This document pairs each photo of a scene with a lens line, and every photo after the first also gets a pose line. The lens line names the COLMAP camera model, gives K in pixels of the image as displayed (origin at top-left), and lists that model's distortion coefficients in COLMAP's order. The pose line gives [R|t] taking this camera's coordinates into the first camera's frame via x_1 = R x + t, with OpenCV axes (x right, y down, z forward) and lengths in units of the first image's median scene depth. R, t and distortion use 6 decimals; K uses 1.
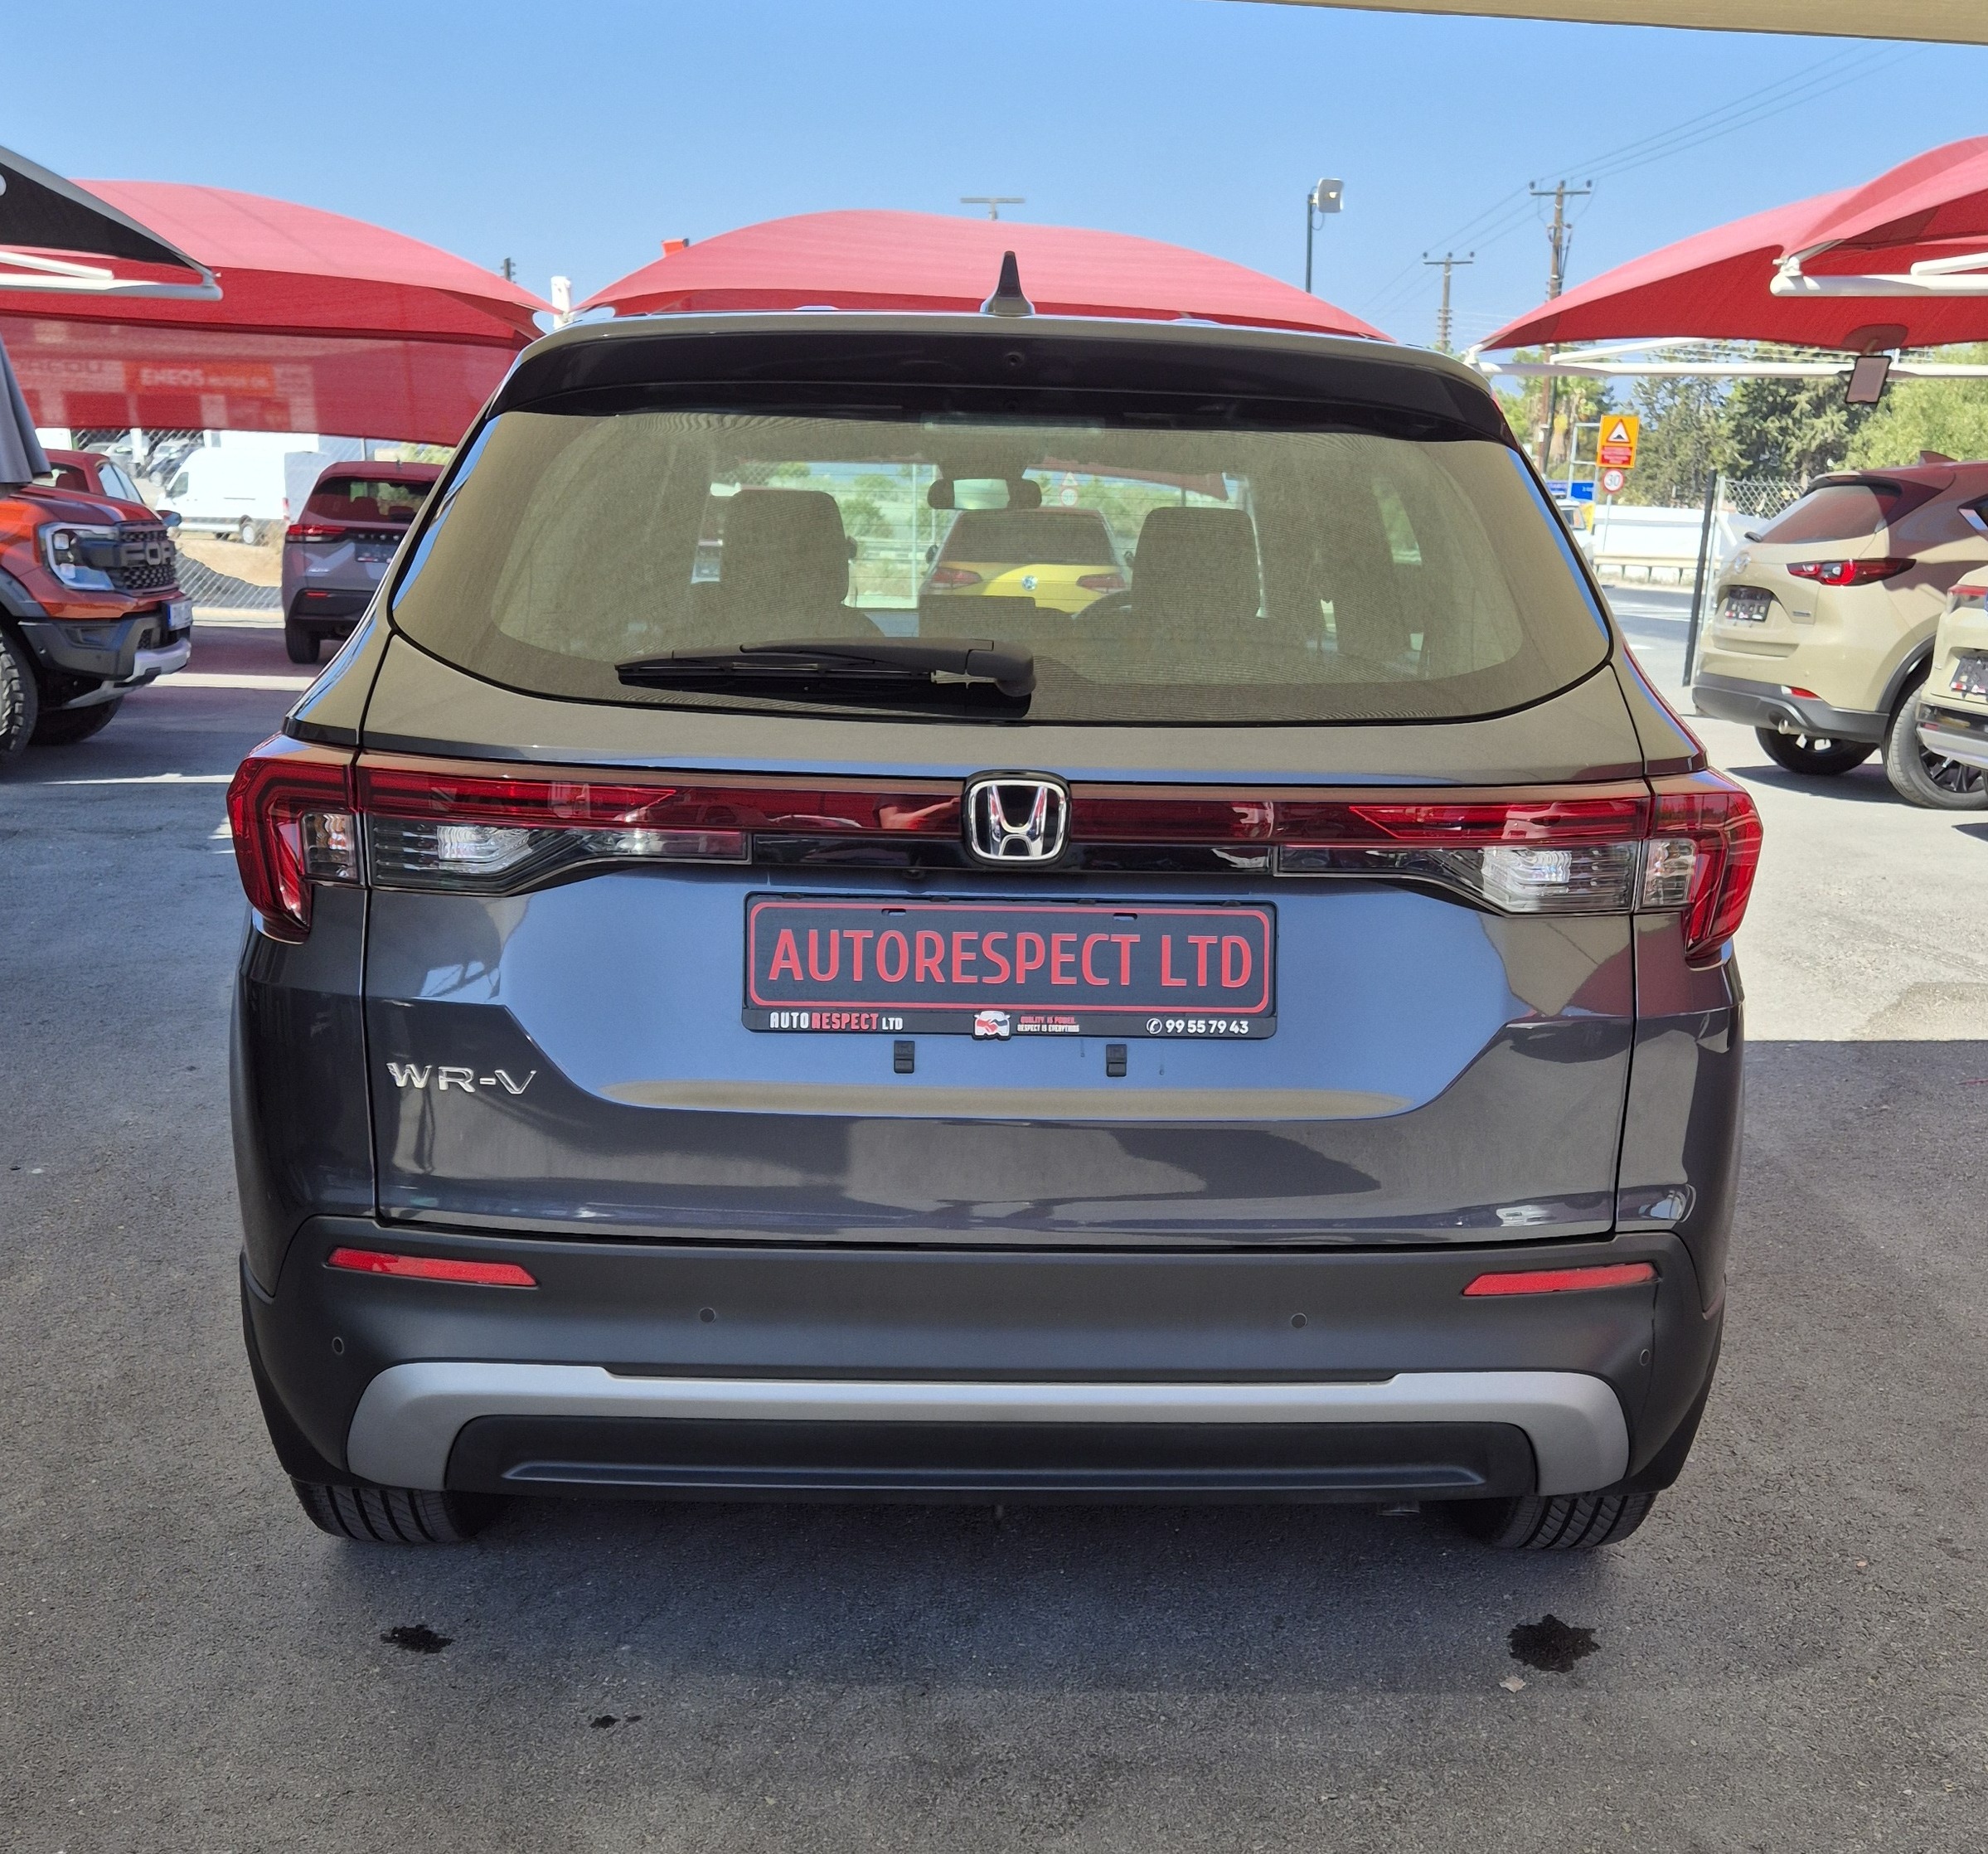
lens RADIAL K [[2392.6, 0, 949.7], [0, 2392.6, 1045.0], [0, 0, 1]] dist [0.073371, 0.000000]
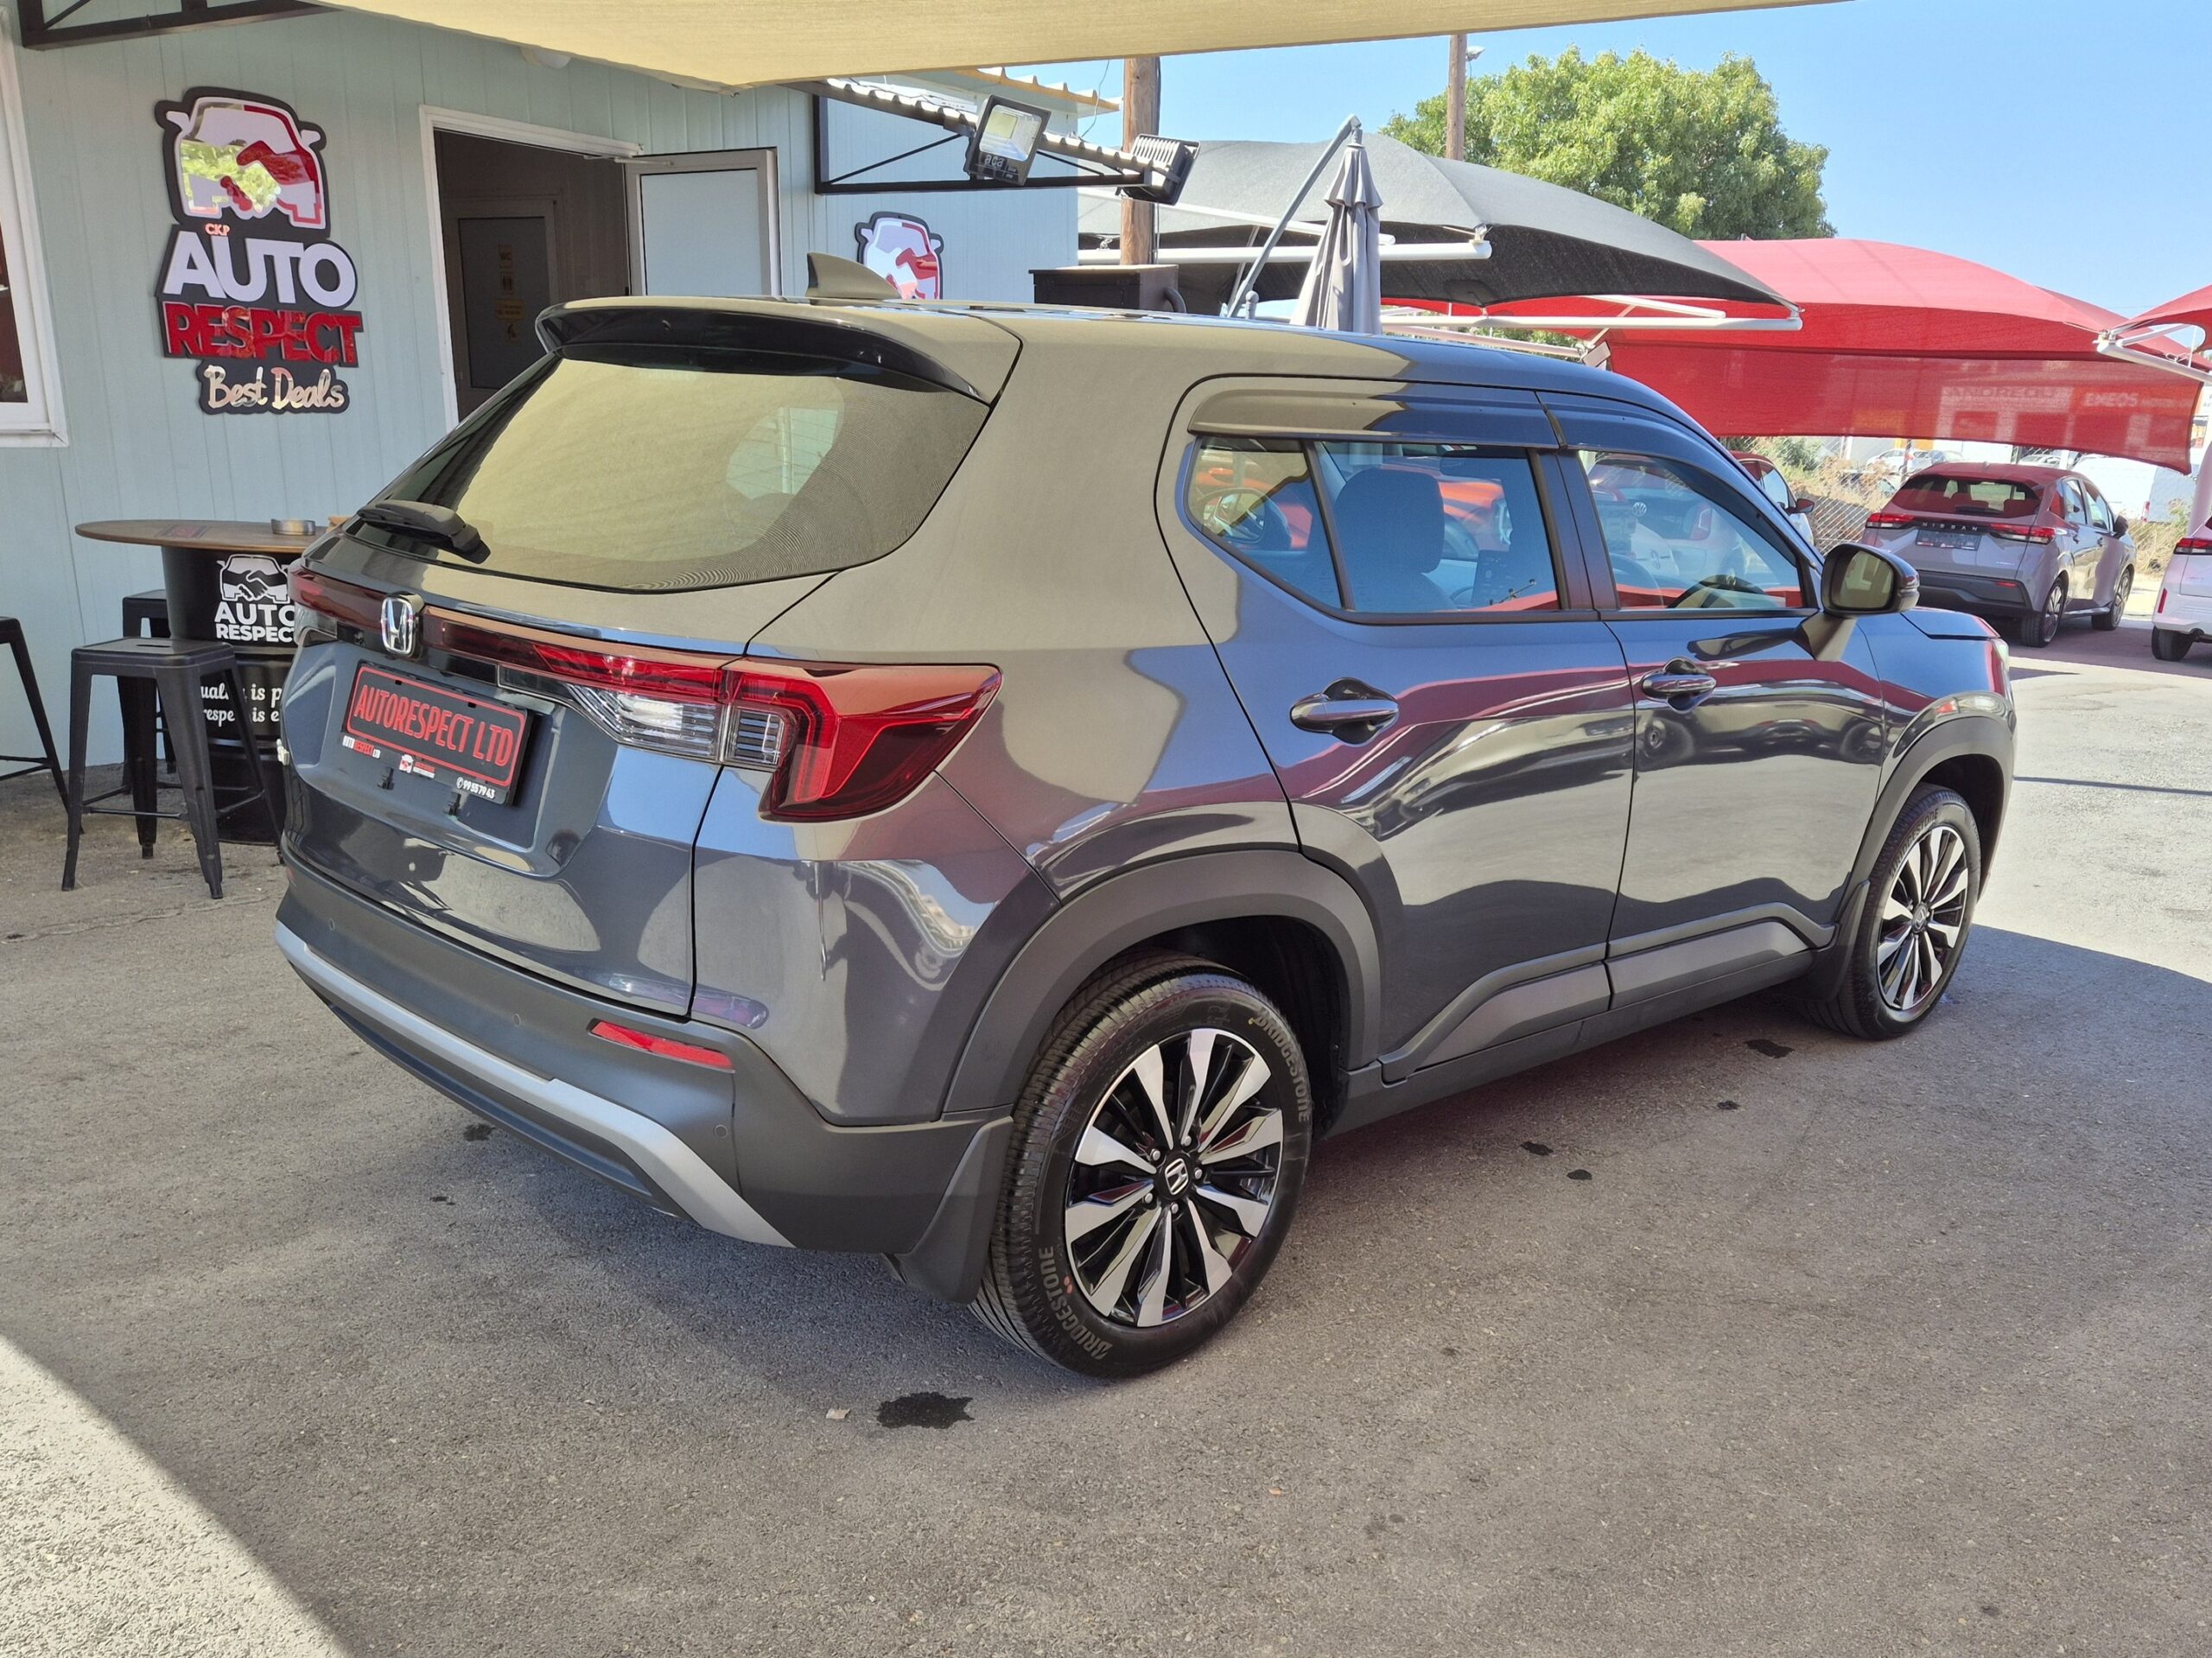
lens RADIAL K [[1936.0, 0, 1109.0], [0, 1936.0, 848.5], [0, 0, 1]] dist [0.022231, 0.017049]
pose [[0.674952, 0.175284, -0.716740, 0.491795], [-0.206647, 0.977406, 0.044433, -0.042108], [0.708334, 0.118122, 0.695924, 0.195794]]
